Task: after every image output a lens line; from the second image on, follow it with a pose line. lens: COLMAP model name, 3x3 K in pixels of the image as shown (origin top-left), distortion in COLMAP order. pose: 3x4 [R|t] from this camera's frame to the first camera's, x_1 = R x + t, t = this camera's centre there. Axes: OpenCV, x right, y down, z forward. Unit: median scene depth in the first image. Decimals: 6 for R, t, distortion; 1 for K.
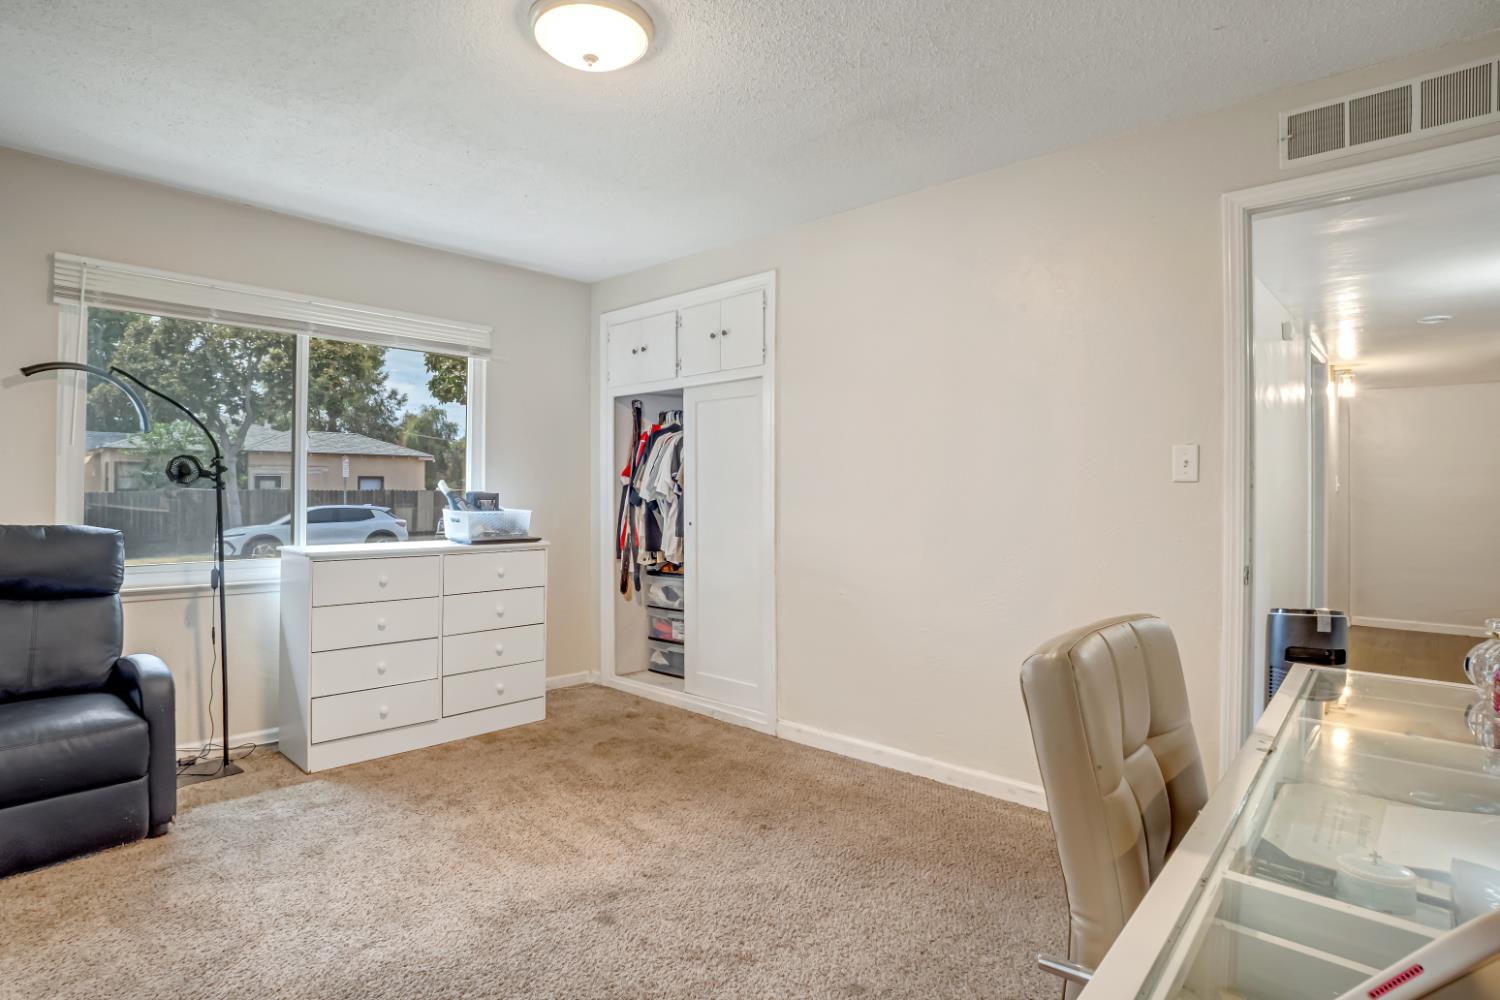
lens RADIAL K [[763.2, 0, 751.2], [0, 763.2, 489.2], [0, 0, 1]] dist [-0.029820, 0.000455]
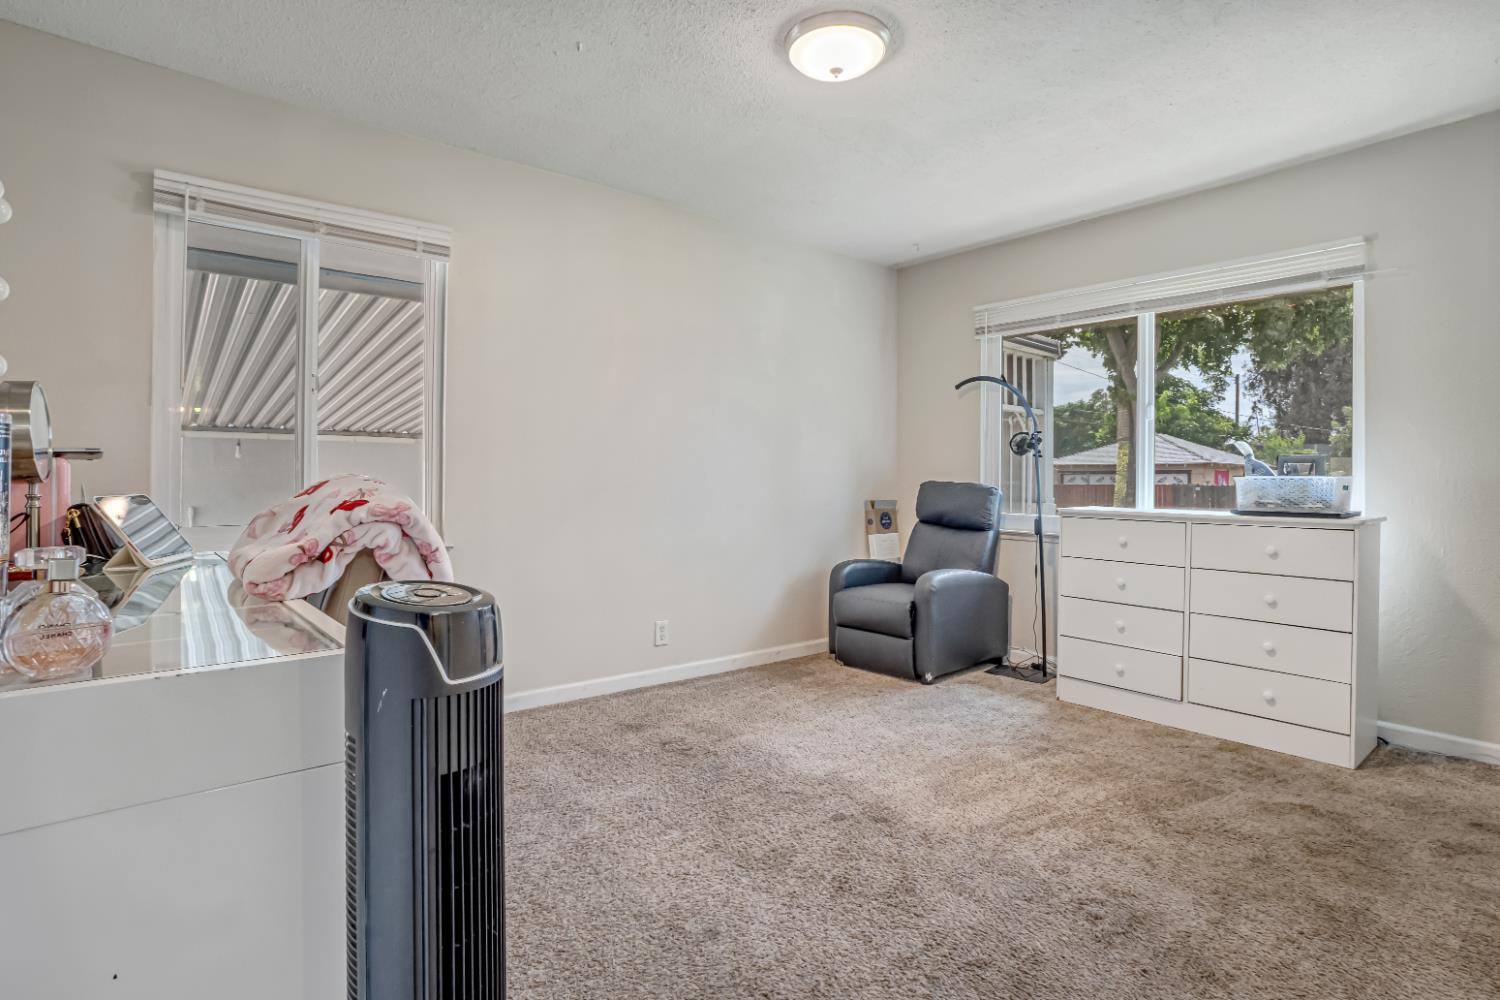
lens RADIAL K [[763.2, 0, 751.2], [0, 763.2, 489.2], [0, 0, 1]] dist [-0.029820, 0.000455]
pose [[-0.122635, 0.000809, -0.992451, 0.630149], [-0.005672, 0.999983, 0.001517, 0.054920], [0.992436, 0.005816, -0.122629, 0.674317]]
